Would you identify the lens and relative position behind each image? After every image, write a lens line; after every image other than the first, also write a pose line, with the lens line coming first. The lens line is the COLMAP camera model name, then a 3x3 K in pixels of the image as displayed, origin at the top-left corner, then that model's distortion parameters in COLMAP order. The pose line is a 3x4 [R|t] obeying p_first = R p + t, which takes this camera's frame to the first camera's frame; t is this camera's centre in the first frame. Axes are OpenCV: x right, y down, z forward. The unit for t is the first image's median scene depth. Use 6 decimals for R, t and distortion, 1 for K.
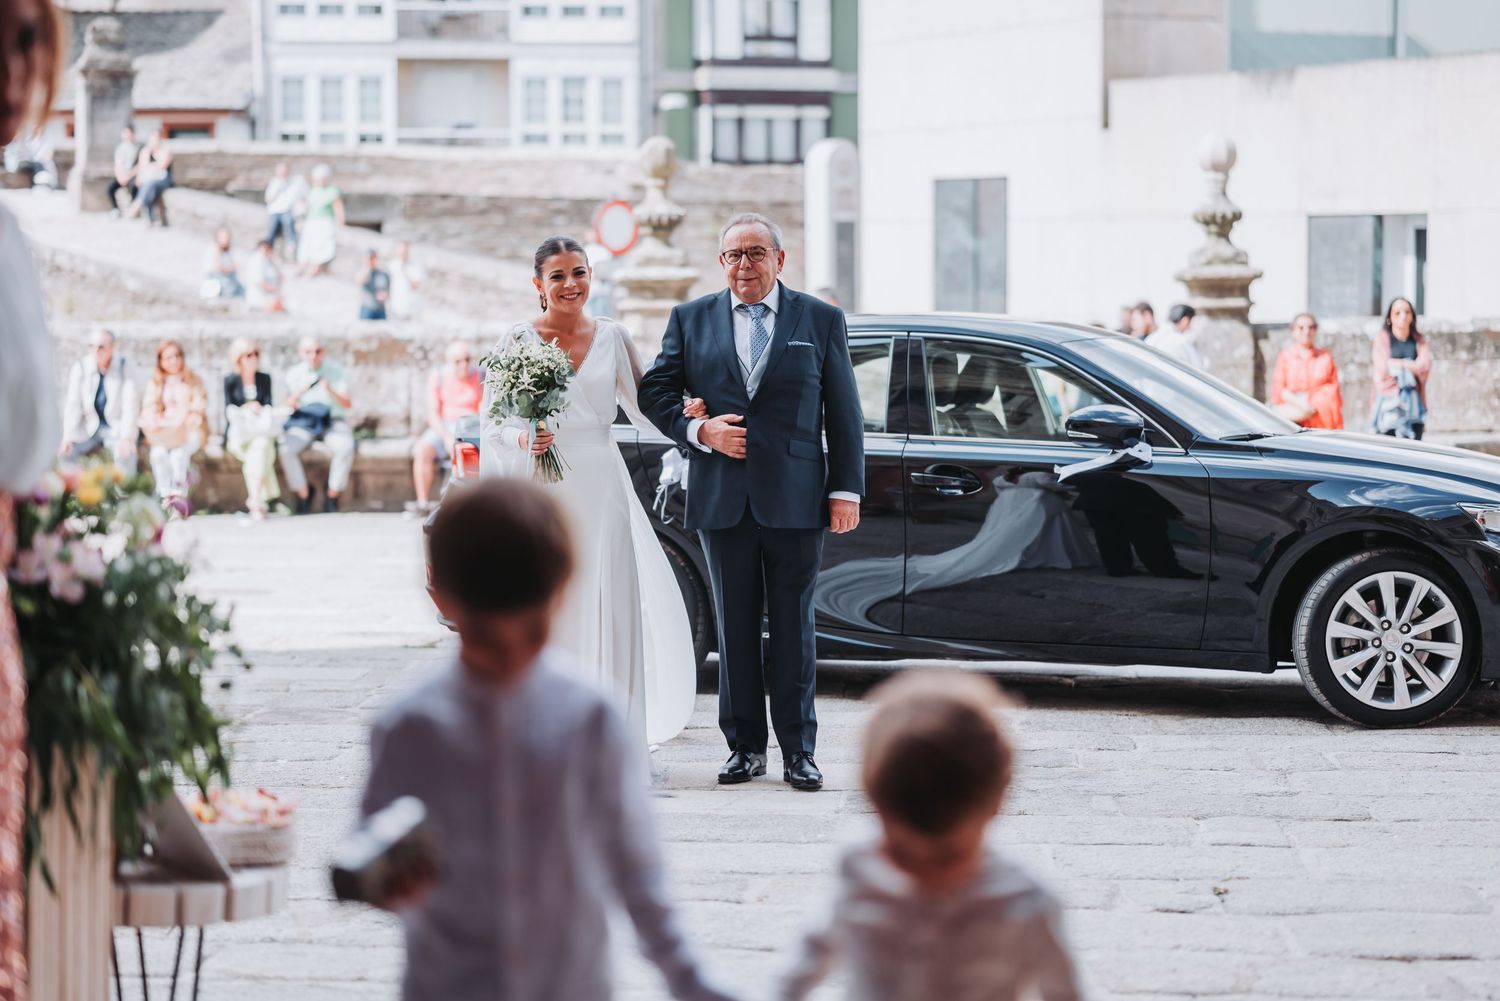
lens RADIAL K [[3661.7, 0, 749.3], [0, 3661.7, 499.4], [0, 0, 1]] dist [0.163952, 0.000000]
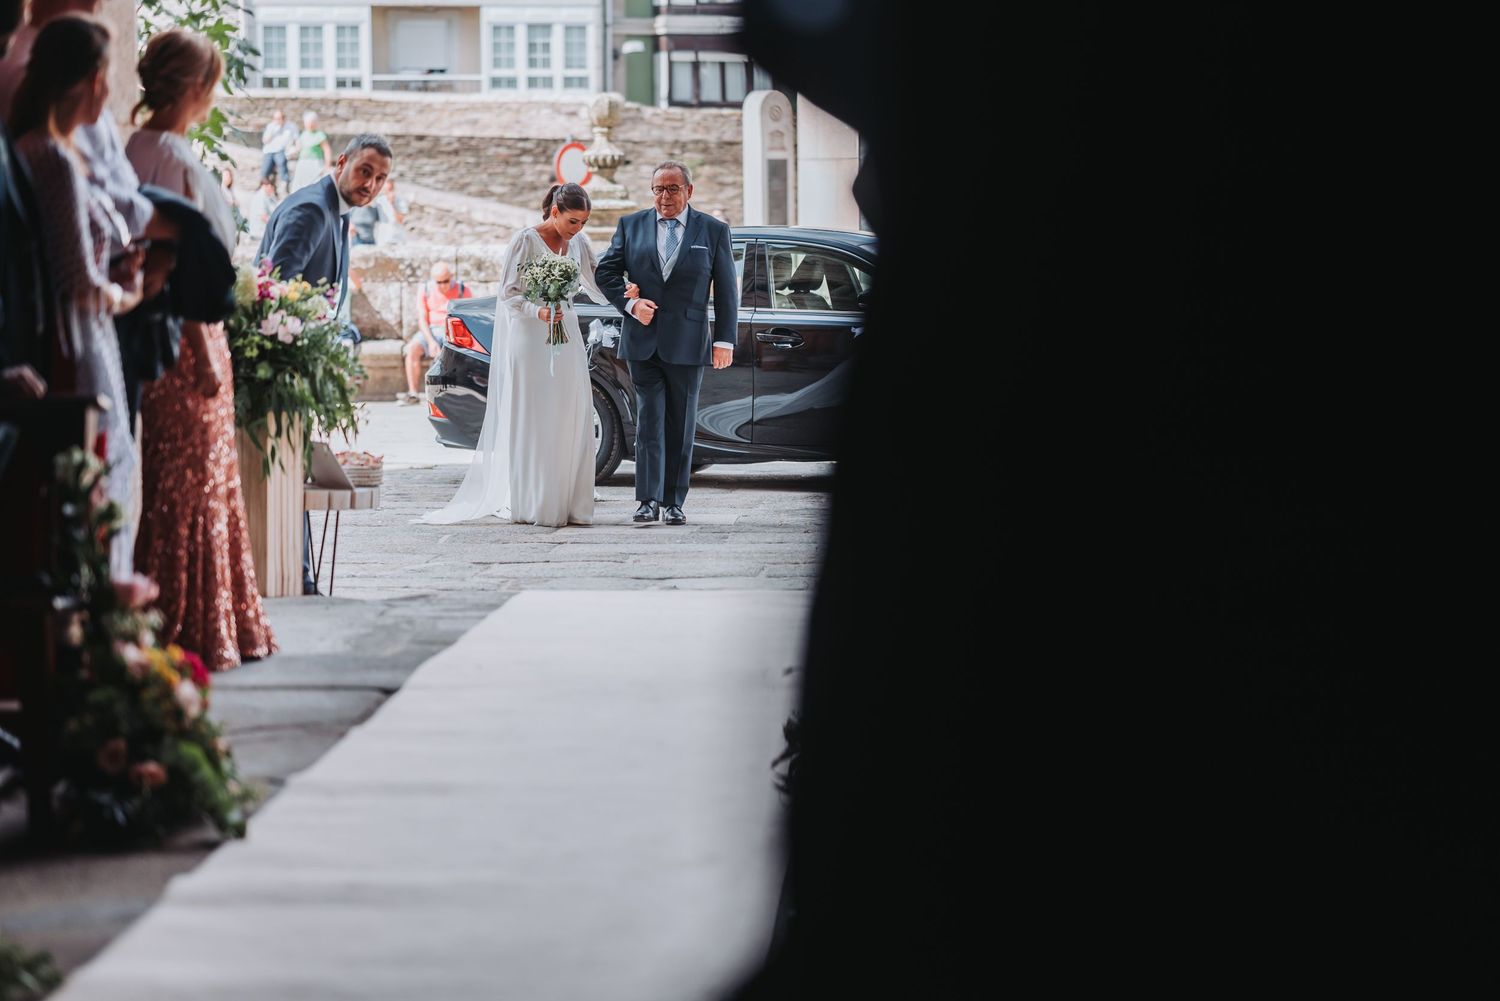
lens RADIAL K [[3661.7, 0, 750.9], [0, 3661.7, 502.0], [0, 0, 1]] dist [0.163952, 0.000000]
pose [[0.999956, -0.004526, 0.008260, 0.007003], [0.004380, 0.999835, 0.017646, 0.008344], [-0.008338, -0.017610, 0.999810, -0.115554]]
